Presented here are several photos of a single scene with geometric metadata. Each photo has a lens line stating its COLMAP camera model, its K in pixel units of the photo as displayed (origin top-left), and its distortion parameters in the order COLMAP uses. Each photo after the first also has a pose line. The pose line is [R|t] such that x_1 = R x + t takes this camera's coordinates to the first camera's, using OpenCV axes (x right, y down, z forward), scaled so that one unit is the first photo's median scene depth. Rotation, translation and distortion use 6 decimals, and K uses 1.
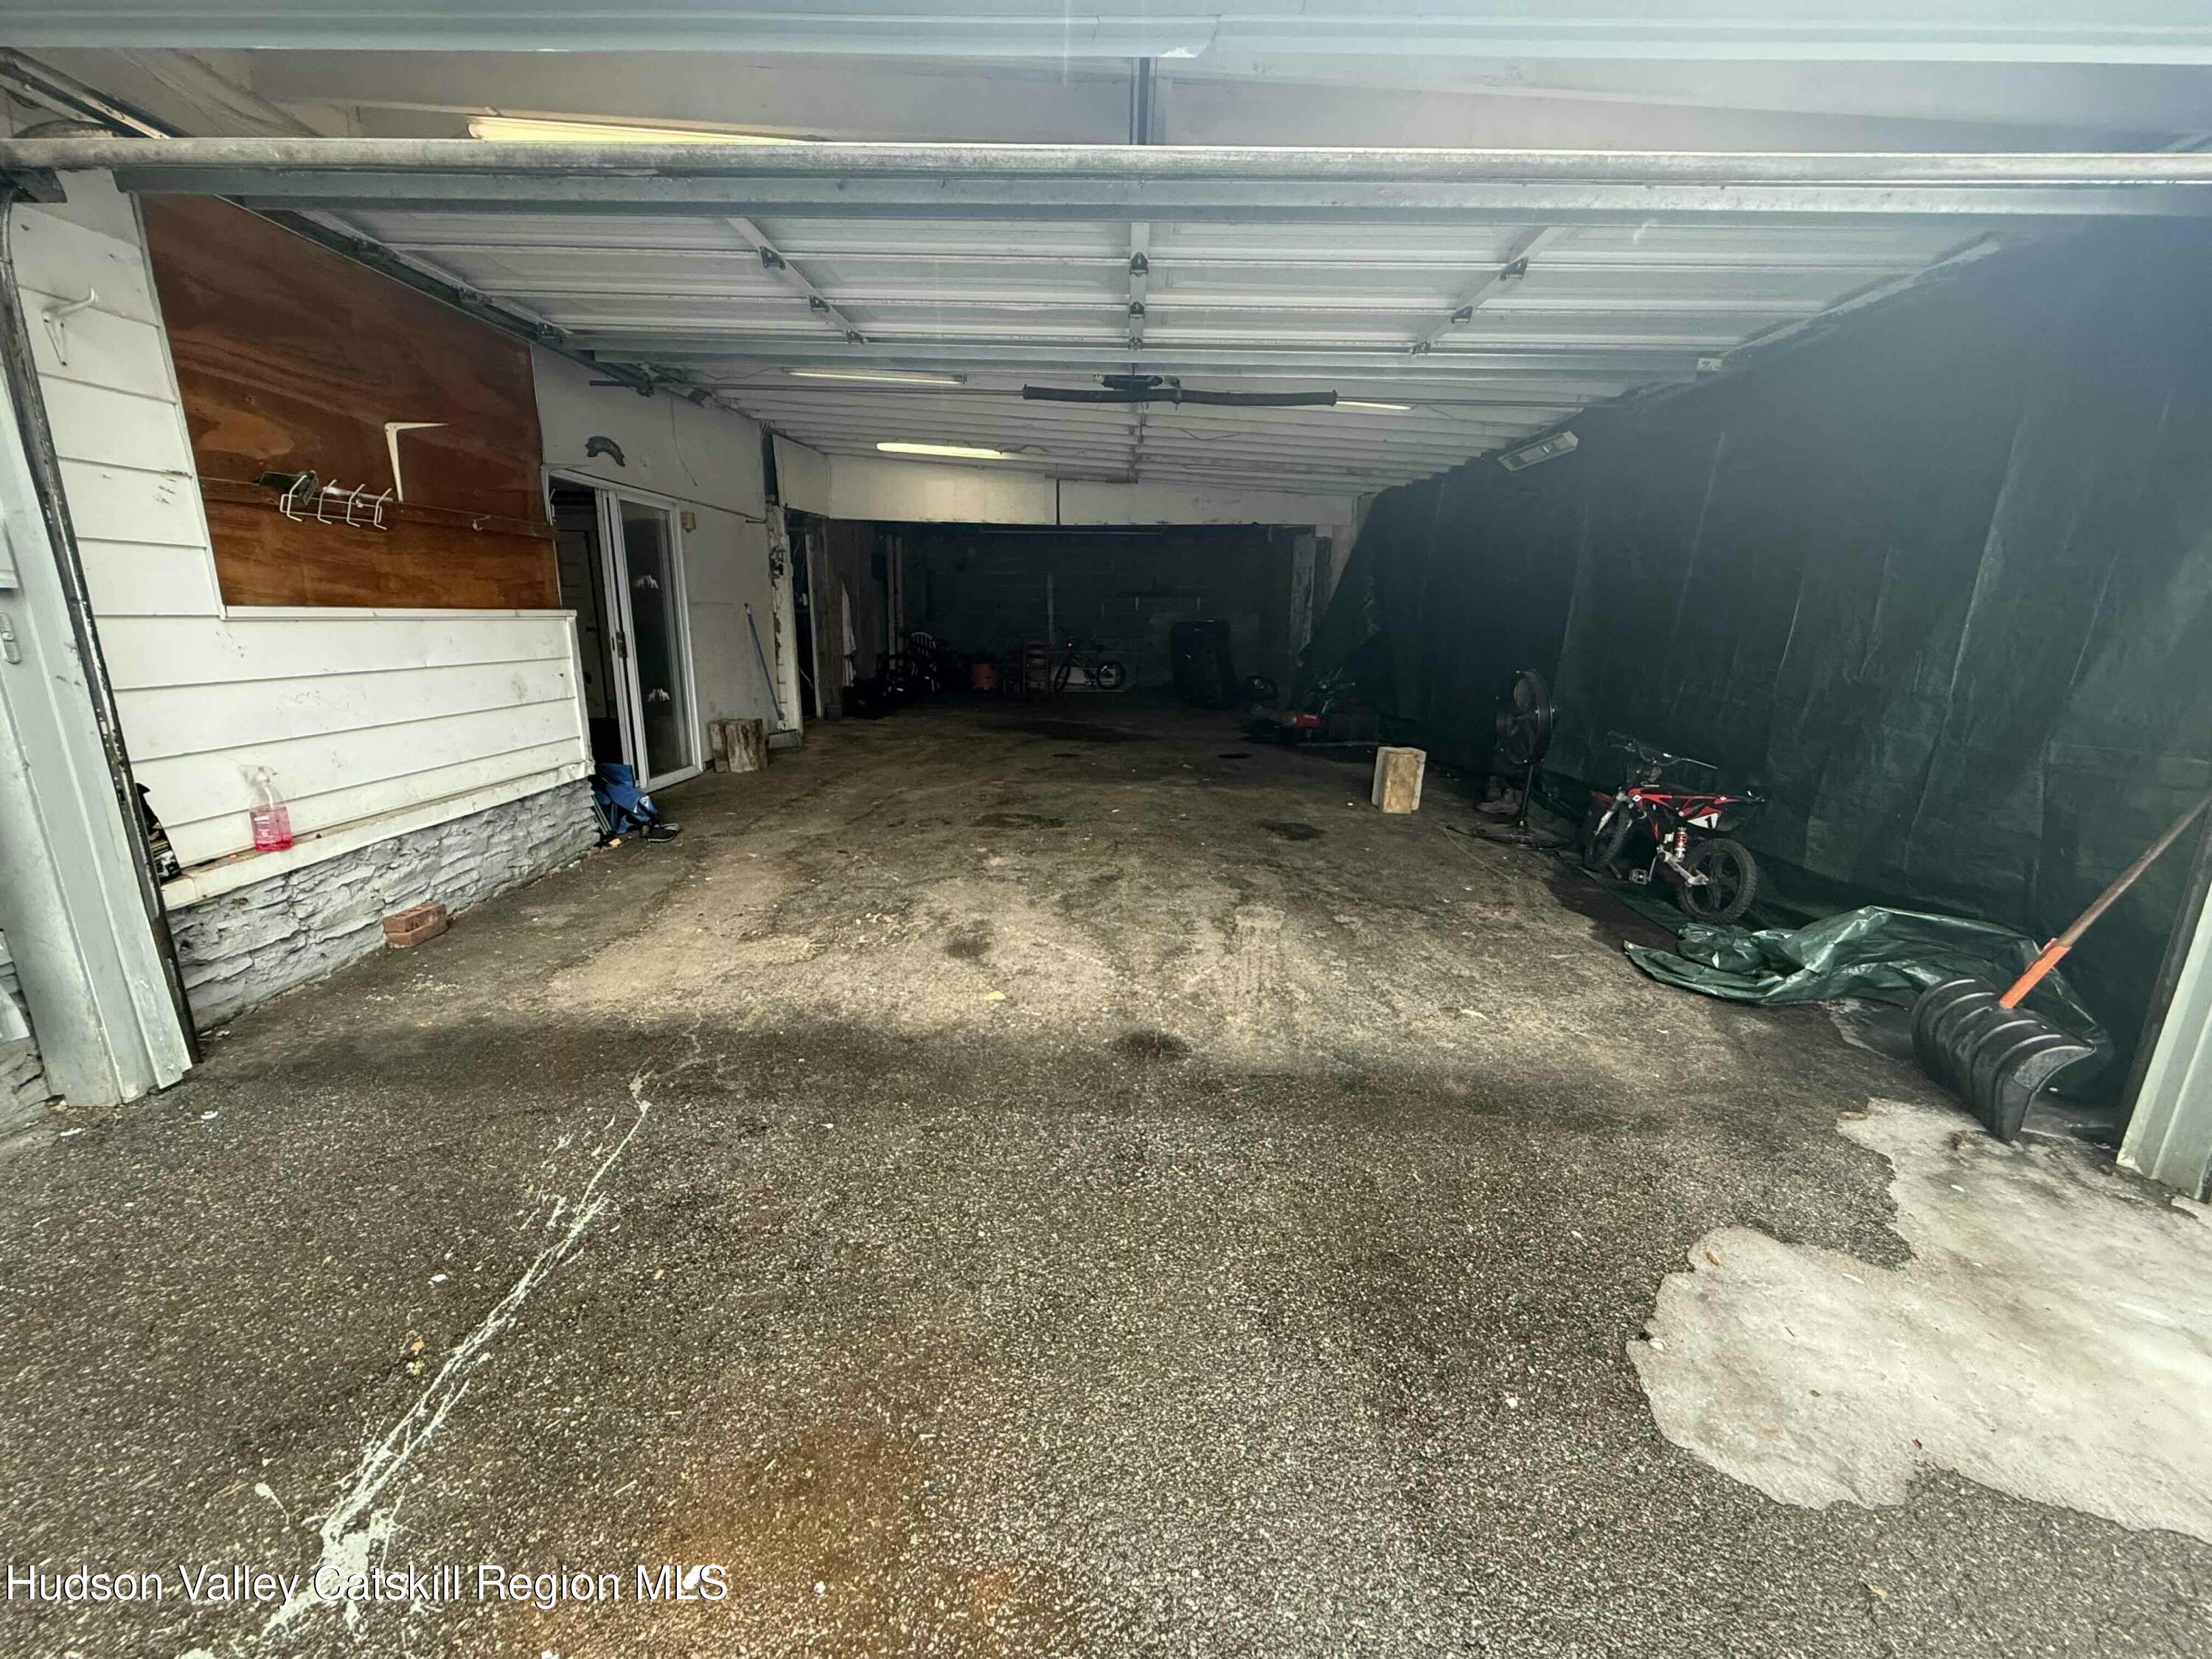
lens RADIAL K [[880.2, 0, 1098.0], [0, 880.2, 828.5], [0, 0, 1]] dist [0.000775, -0.000381]
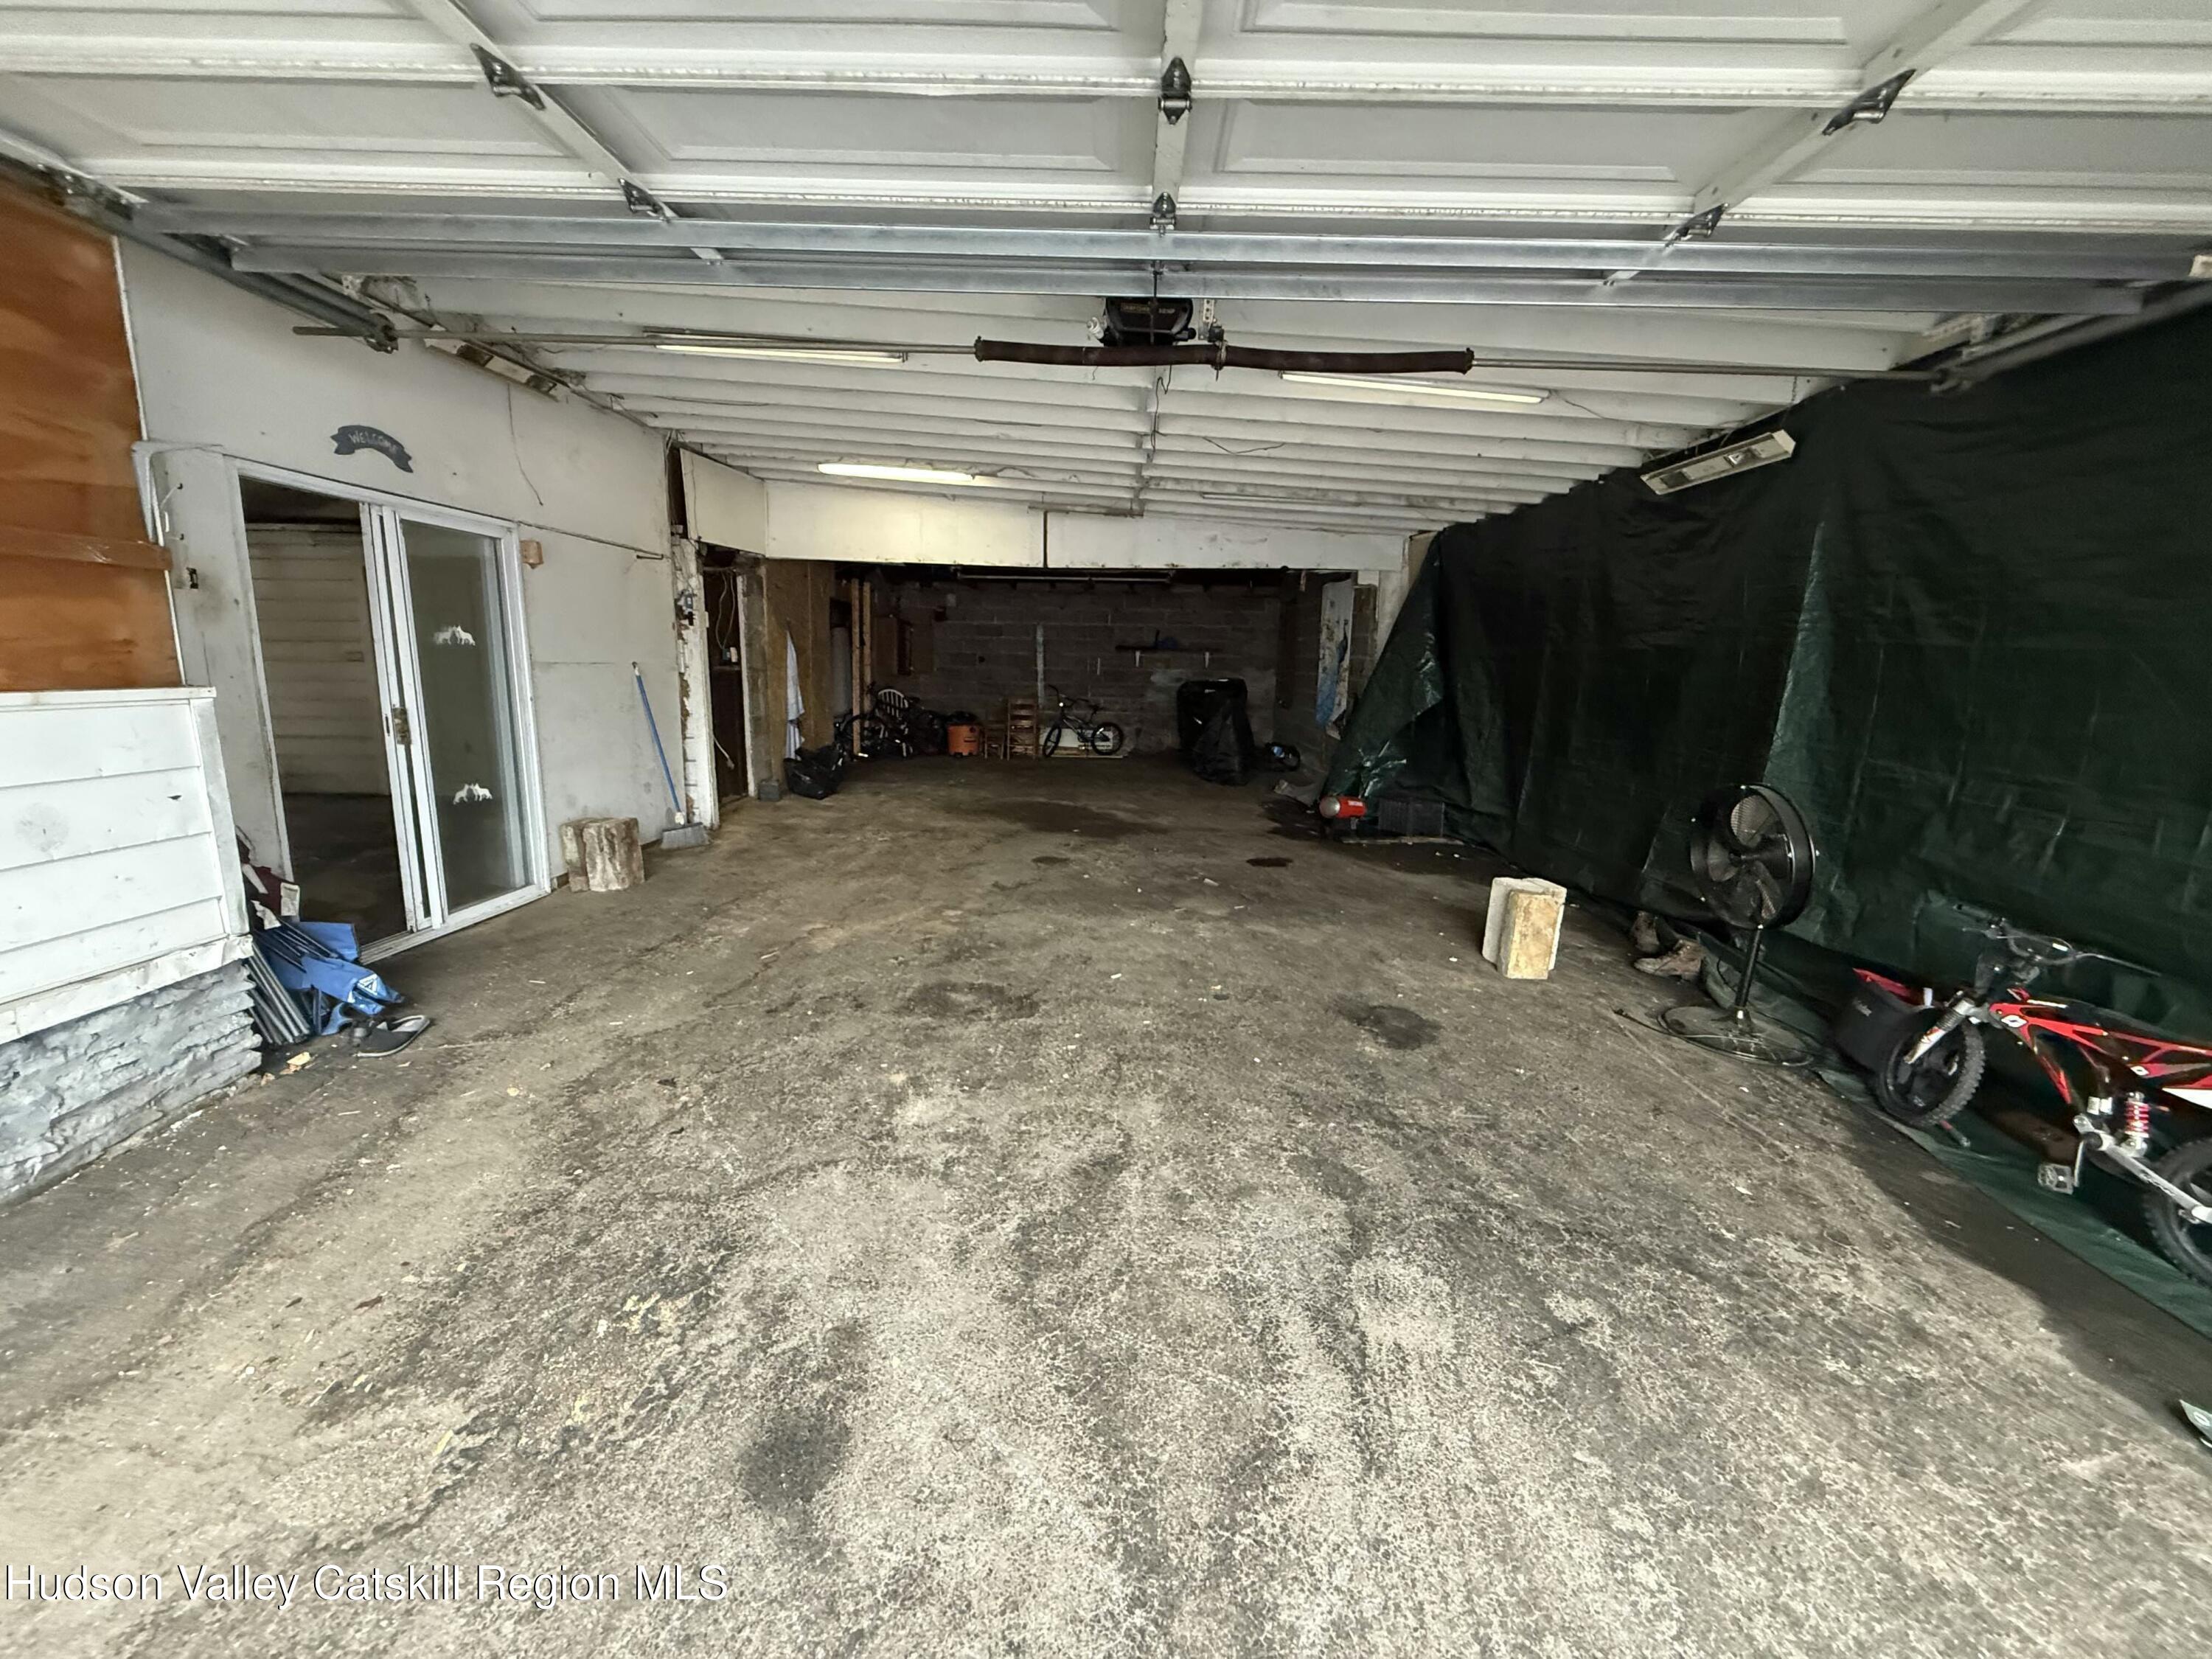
lens RADIAL K [[880.2, 0, 1097.8], [0, 880.2, 829.2], [0, 0, 1]] dist [0.000775, -0.000381]
pose [[0.999965, 0.006497, 0.005328, 0.001810], [-0.006217, 0.998678, -0.051018, -0.113344], [-0.005652, 0.050983, 0.998684, 0.367592]]
